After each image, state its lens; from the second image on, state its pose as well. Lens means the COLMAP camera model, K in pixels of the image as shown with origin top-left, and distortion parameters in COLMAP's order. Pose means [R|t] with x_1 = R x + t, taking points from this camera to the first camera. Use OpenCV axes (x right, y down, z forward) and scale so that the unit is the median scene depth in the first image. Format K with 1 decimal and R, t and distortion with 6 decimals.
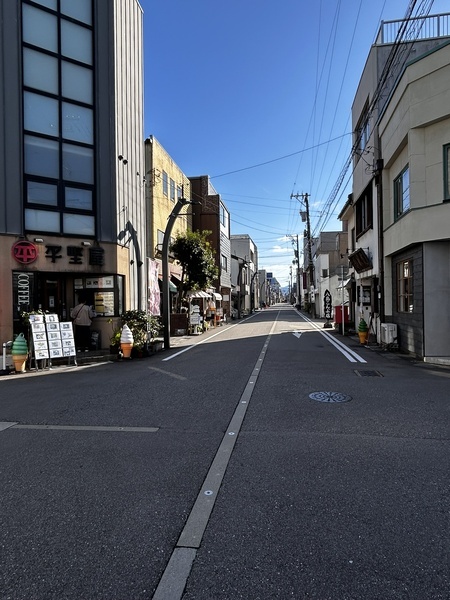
lens RADIAL K [[376.2, 0, 224.4], [0, 376.2, 295.6], [0, 0, 1]] dist [-0.005481, 0.001940]
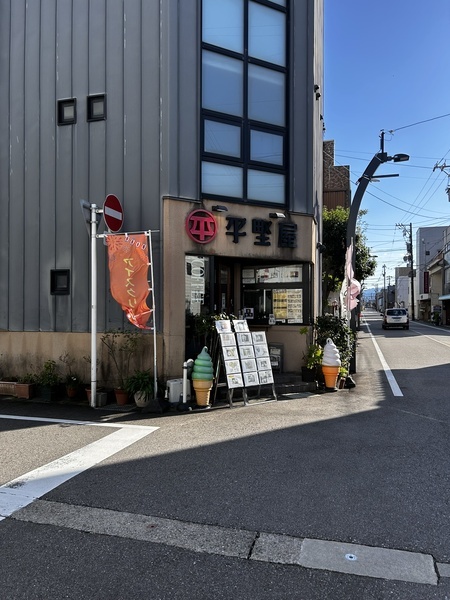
lens RADIAL K [[450.4, 0, 225.8], [0, 450.4, 305.8], [0, 0, 1]] dist [0.008400, -0.013497]
pose [[0.987655, 0.016695, -0.155750, -0.344502], [-0.014807, 0.999802, 0.013278, 0.014288], [0.155941, -0.010808, 0.987707, 0.201771]]
